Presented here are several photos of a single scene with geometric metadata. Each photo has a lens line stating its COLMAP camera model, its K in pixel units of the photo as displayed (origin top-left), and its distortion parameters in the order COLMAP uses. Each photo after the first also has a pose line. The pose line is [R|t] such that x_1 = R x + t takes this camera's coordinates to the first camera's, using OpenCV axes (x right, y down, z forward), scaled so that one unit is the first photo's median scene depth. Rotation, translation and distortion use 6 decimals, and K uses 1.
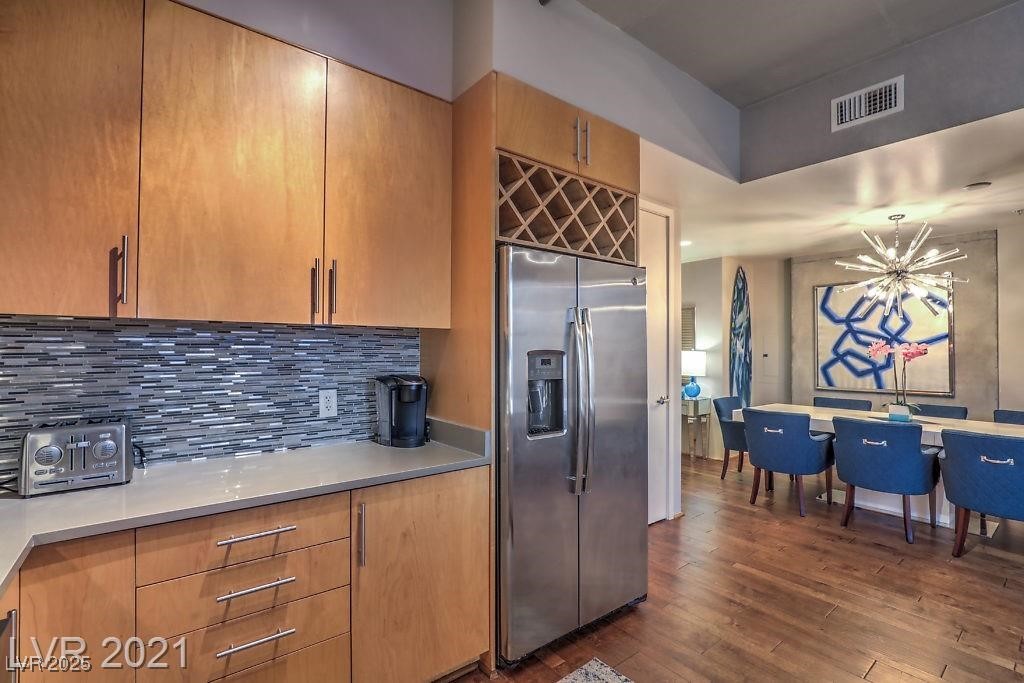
lens RADIAL K [[468.4, 0, 513.7], [0, 468.4, 346.0], [0, 0, 1]] dist [-0.011251, 0.000128]
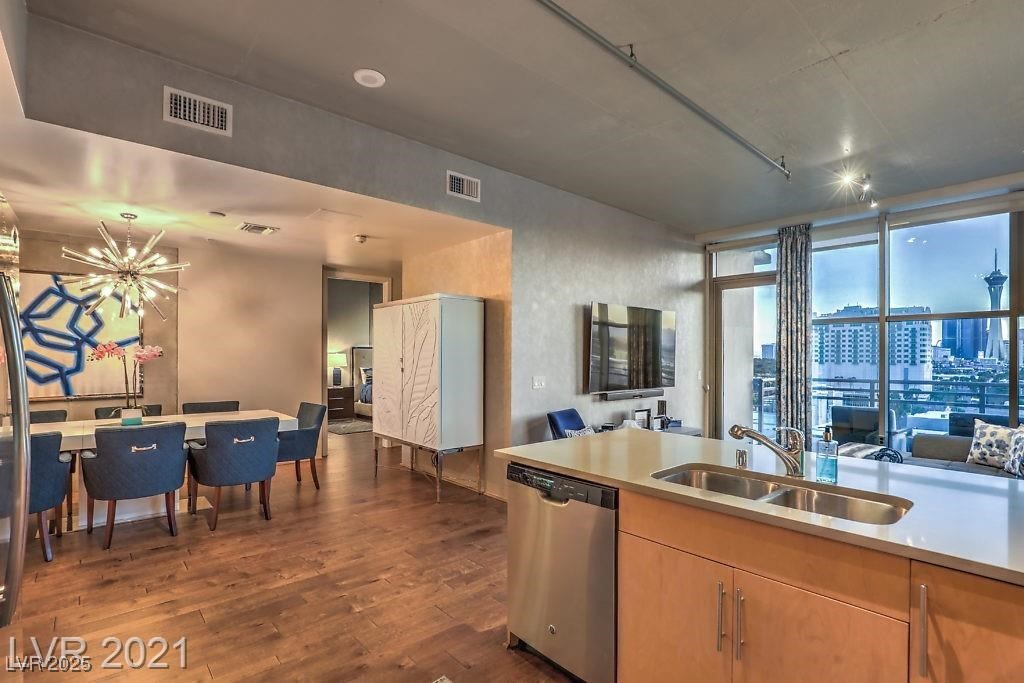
lens RADIAL K [[485.1, 0, 513.3], [0, 485.1, 356.6], [0, 0, 1]] dist [-0.017143, -0.000284]
pose [[-0.059620, -0.006568, 0.998200, -0.295064], [-0.012433, 0.999906, 0.005837, 0.001777], [-0.998144, -0.012062, -0.059696, 0.321424]]
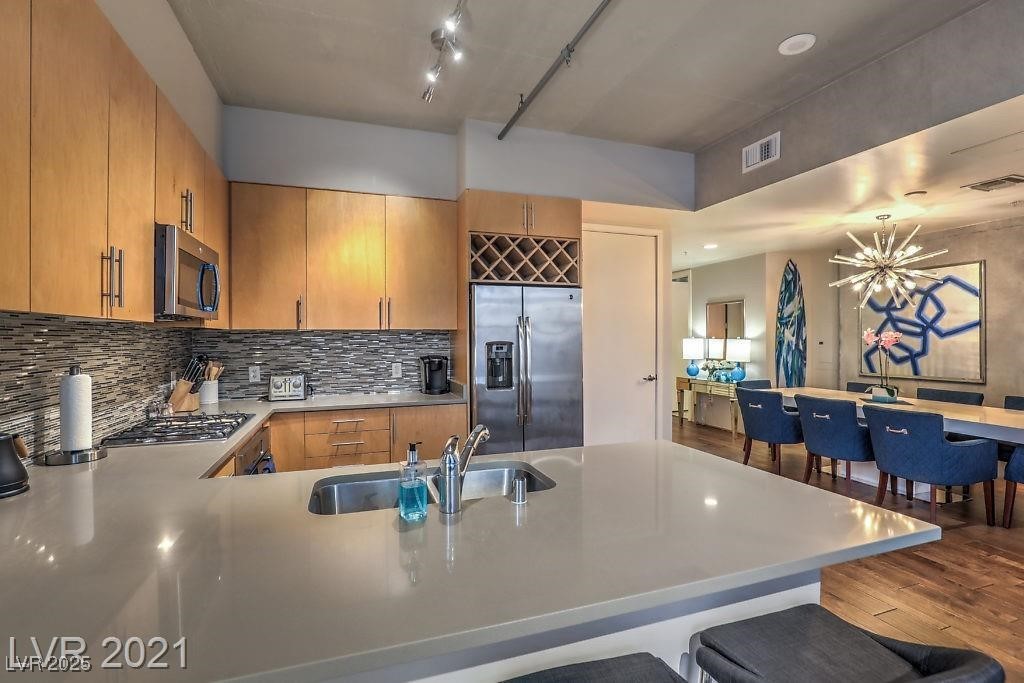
lens RADIAL K [[476.2, 0, 512.0], [0, 476.2, 341.5], [0, 0, 1]] dist [-0.002288, -0.000098]
pose [[0.944409, -0.004837, -0.328738, 0.468315], [0.010071, 0.999848, 0.014221, -0.010784], [0.328619, -0.016741, 0.944314, -0.455324]]
